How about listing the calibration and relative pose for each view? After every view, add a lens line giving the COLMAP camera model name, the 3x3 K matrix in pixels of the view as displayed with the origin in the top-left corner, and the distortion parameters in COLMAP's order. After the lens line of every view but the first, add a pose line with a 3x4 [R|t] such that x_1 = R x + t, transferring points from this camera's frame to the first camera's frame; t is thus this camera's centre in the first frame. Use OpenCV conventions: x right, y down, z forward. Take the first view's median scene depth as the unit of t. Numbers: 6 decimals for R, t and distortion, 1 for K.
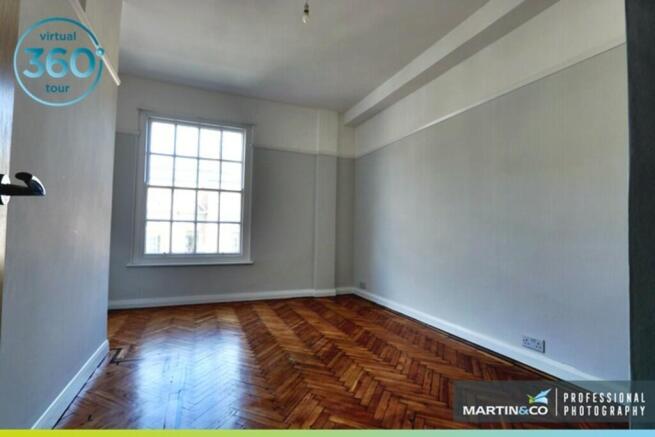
lens RADIAL K [[305.4, 0, 329.7], [0, 305.4, 221.1], [0, 0, 1]] dist [-0.000083, 0.000315]
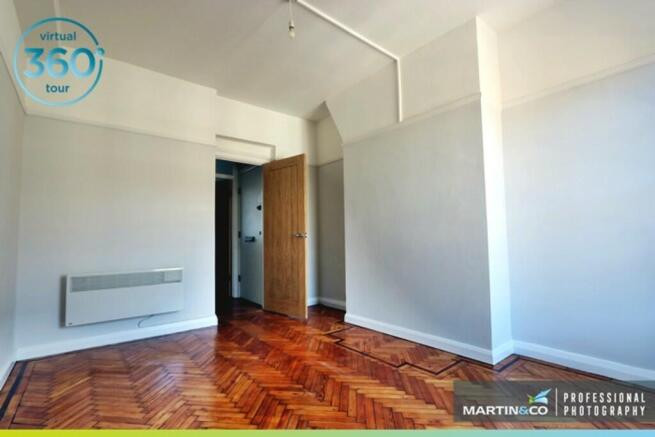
lens RADIAL K [[305.4, 0, 329.7], [0, 305.4, 221.1], [0, 0, 1]] dist [-0.000083, 0.000315]
pose [[-0.959260, -0.017517, -0.281980, 0.076553], [0.009069, 0.995652, -0.092704, 0.054291], [0.282378, -0.091484, -0.954931, 1.954988]]
